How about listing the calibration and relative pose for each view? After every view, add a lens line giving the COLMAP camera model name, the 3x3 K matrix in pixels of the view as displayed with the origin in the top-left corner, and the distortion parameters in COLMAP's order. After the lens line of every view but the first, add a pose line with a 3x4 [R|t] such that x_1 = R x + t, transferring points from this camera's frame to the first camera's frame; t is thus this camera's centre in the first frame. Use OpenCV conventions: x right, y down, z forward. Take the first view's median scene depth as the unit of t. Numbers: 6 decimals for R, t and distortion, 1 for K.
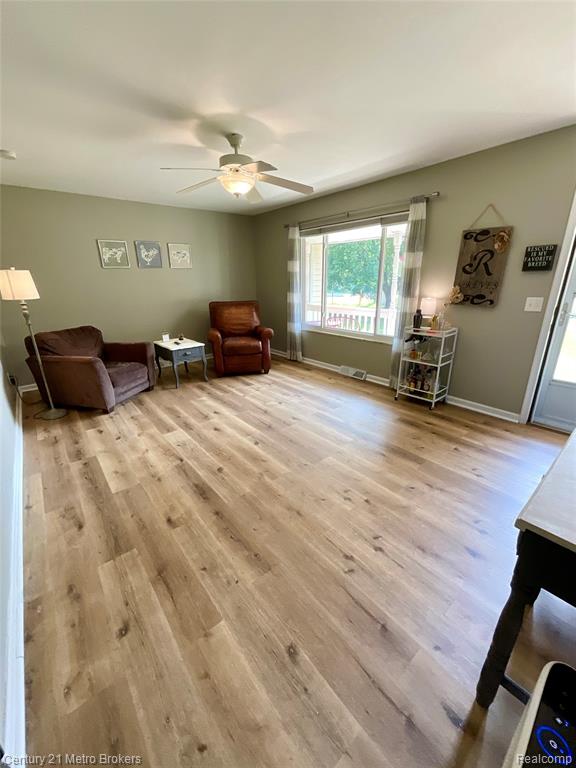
lens RADIAL K [[310.6, 0, 288.5], [0, 310.6, 385.7], [0, 0, 1]] dist [0.001319, -0.000288]
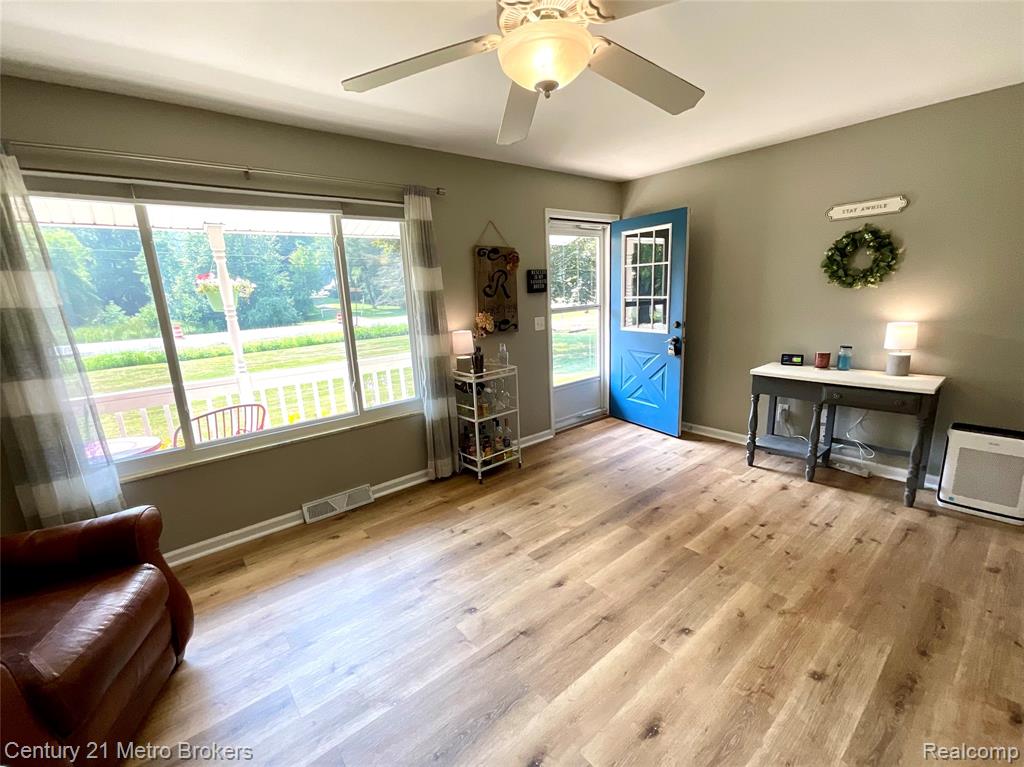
lens RADIAL K [[416.6, 0, 556.4], [0, 416.6, 379.6], [0, 0, 1]] dist [-0.001163, -0.000131]
pose [[-0.008844, -0.201133, 0.979524, -0.576320], [0.368981, 0.909779, 0.190143, -0.321569], [-0.929395, 0.363108, 0.066168, 0.886678]]
